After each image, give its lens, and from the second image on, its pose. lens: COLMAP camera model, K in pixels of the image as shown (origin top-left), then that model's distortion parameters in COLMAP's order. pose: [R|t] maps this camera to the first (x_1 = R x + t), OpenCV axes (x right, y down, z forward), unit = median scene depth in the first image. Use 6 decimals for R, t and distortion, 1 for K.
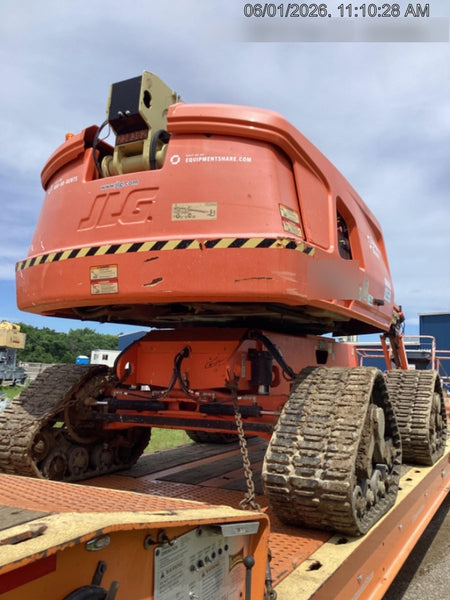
lens RADIAL K [[536.0, 0, 225.6], [0, 536.0, 302.2], [0, 0, 1]] dist [0.112876, -0.003696]
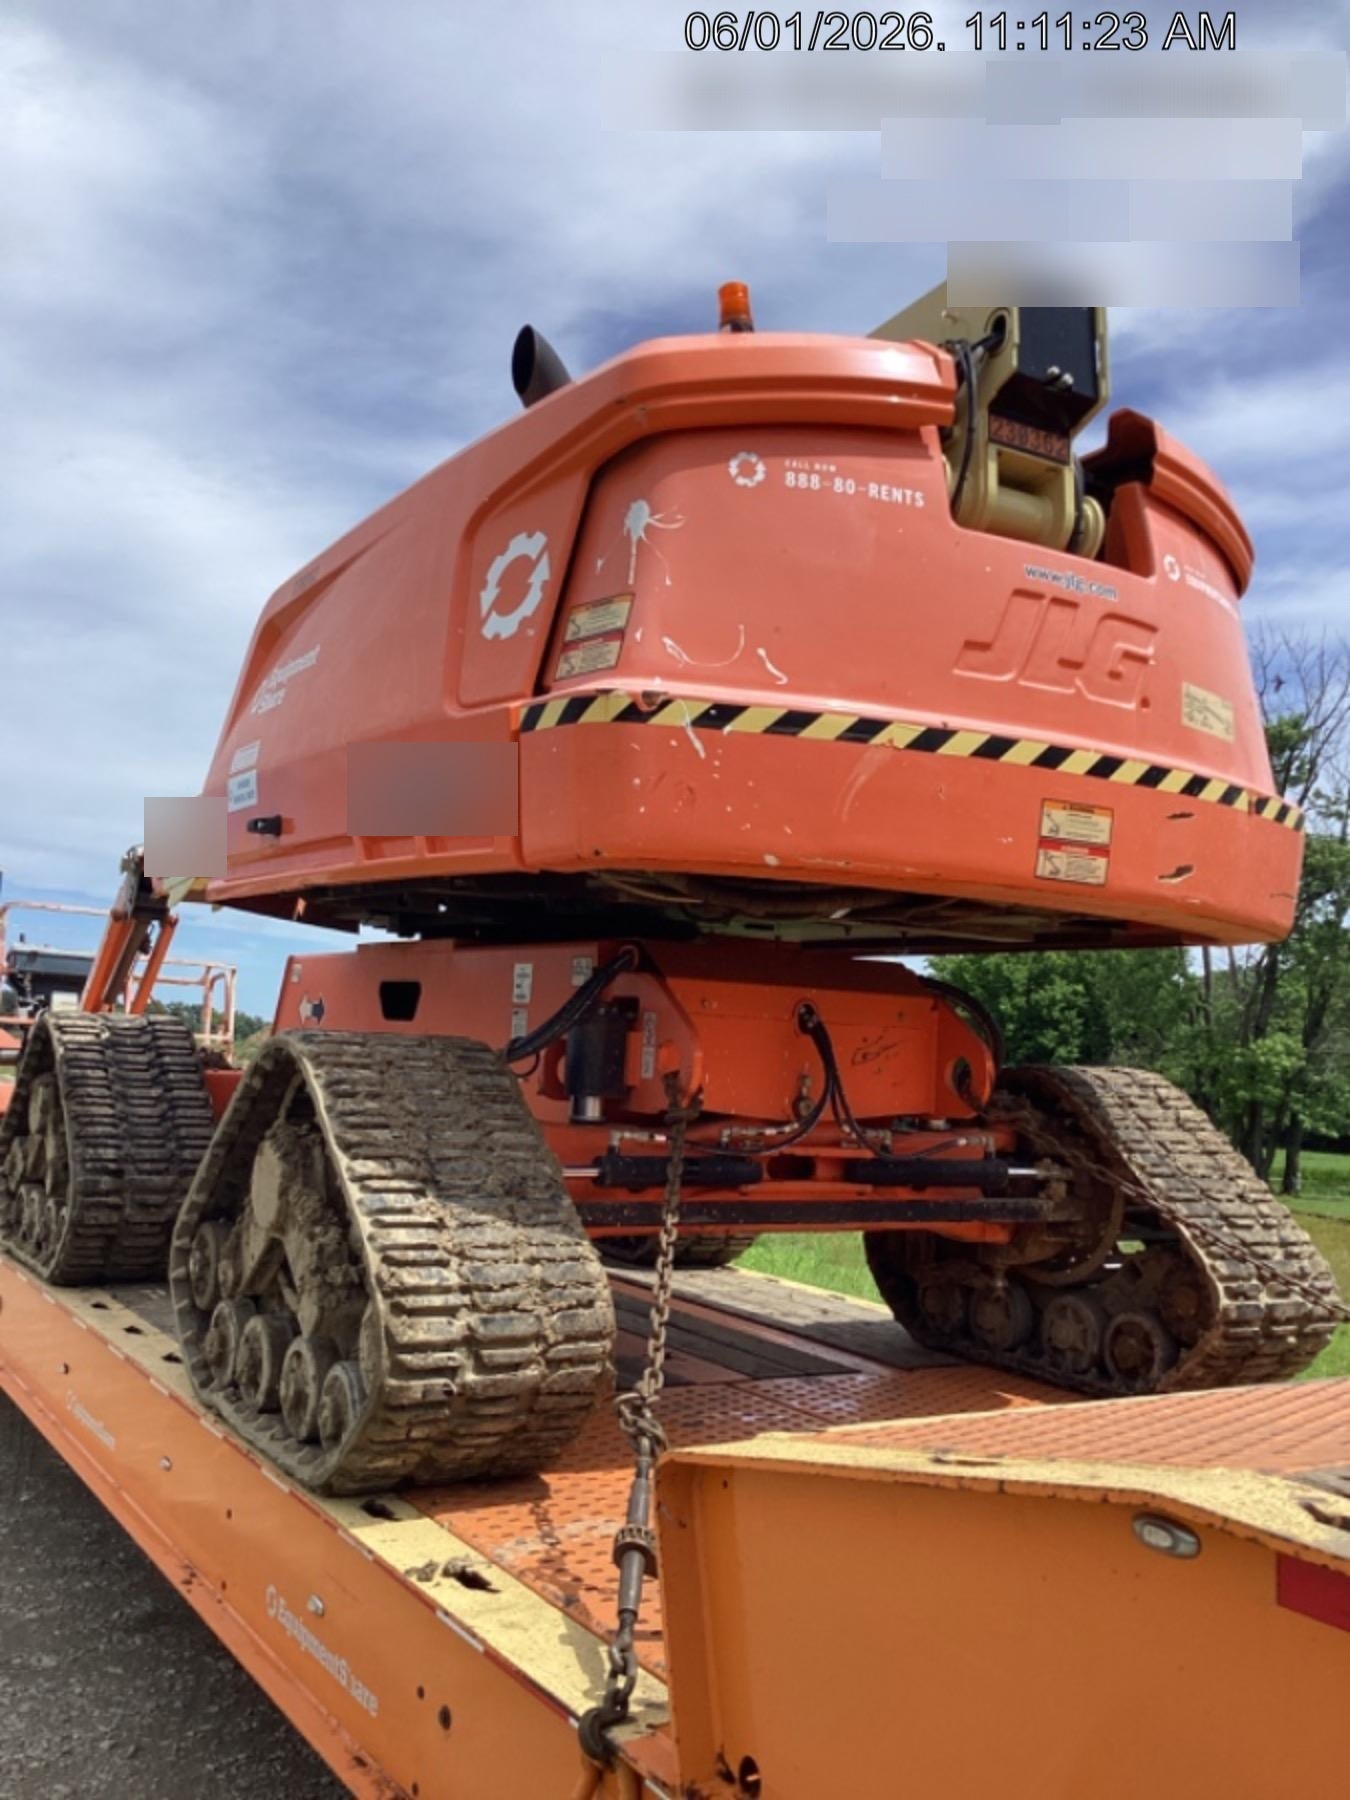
lens RADIAL K [[1607.9, 0, 659.4], [0, 1607.9, 912.0], [0, 0, 1]] dist [0.112876, -0.003696]
pose [[0.502488, 0.076769, 0.861169, -1.326537], [-0.145926, 0.989291, -0.003043, 0.049602], [-0.852181, -0.124138, 0.508309, 0.683013]]
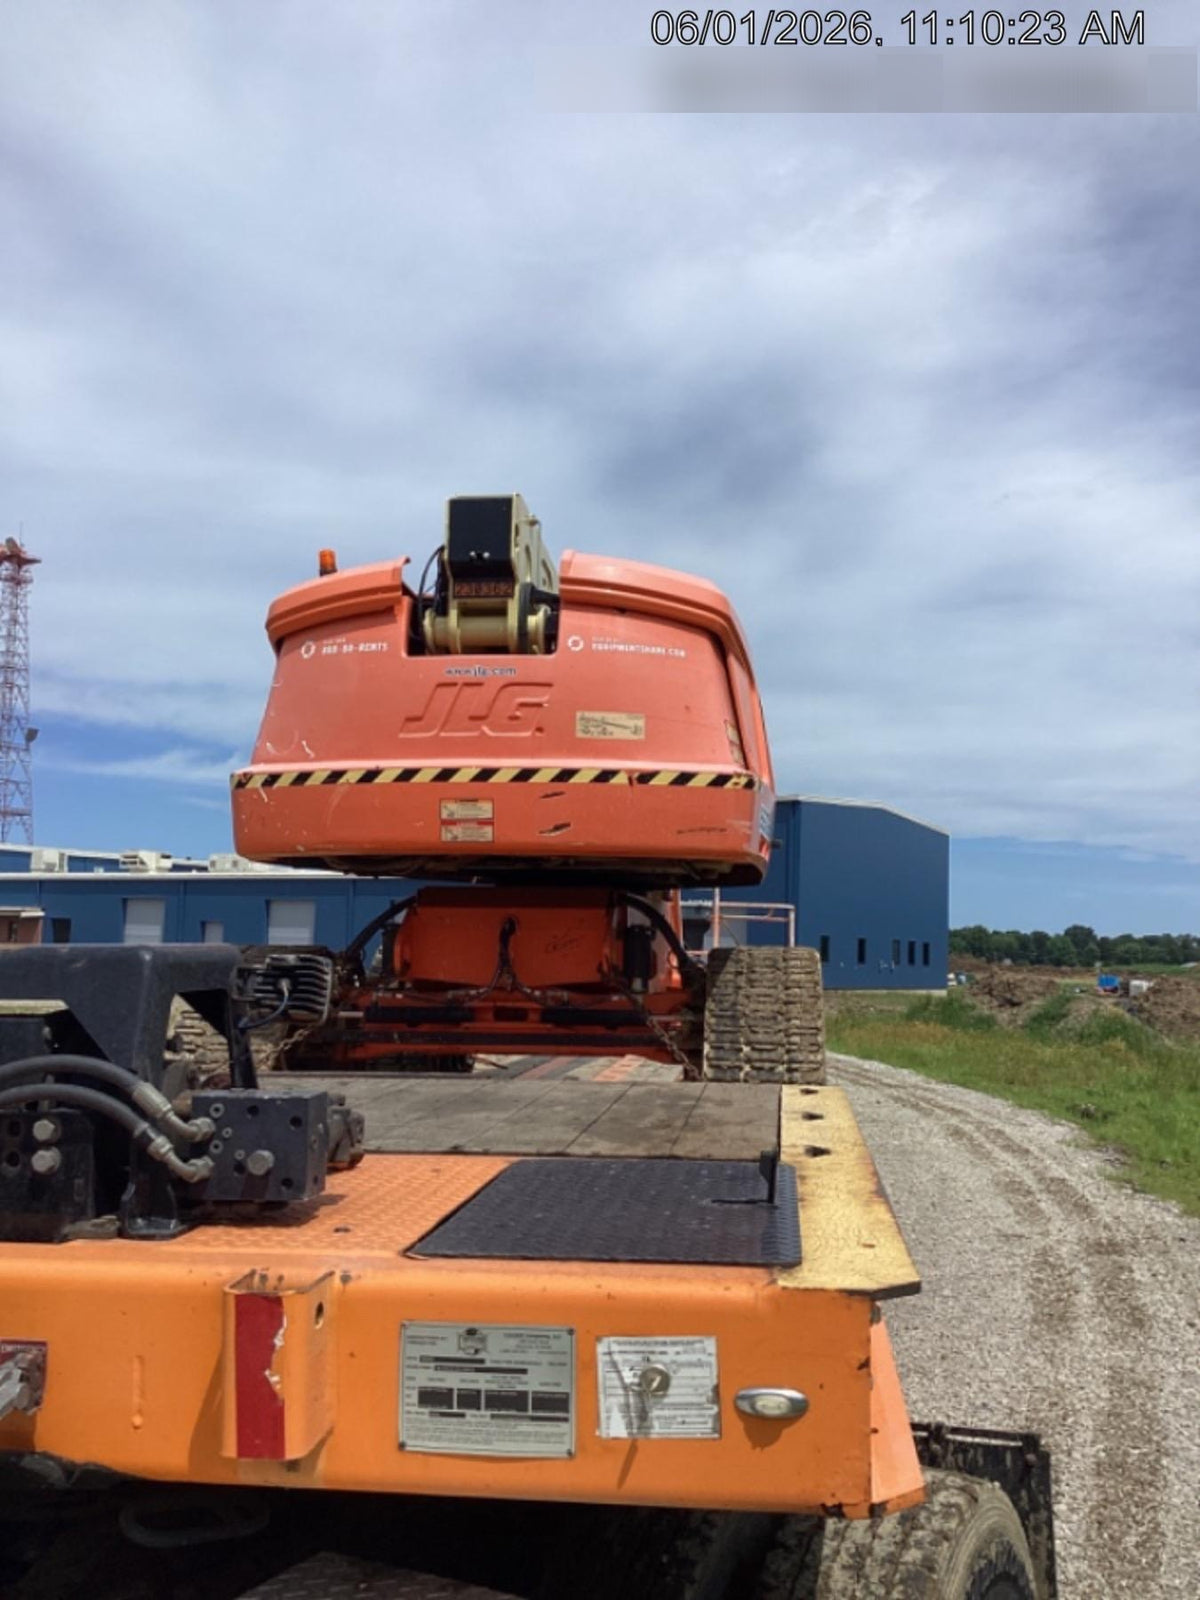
lens RADIAL K [[1429.3, 0, 588.6], [0, 1429.3, 813.7], [0, 0, 1]] dist [0.112876, -0.003696]
pose [[0.936005, 0.021832, 0.351309, -0.704517], [-0.035148, 0.998883, 0.031571, -0.110900], [-0.350228, -0.041898, 0.935727, -0.679937]]
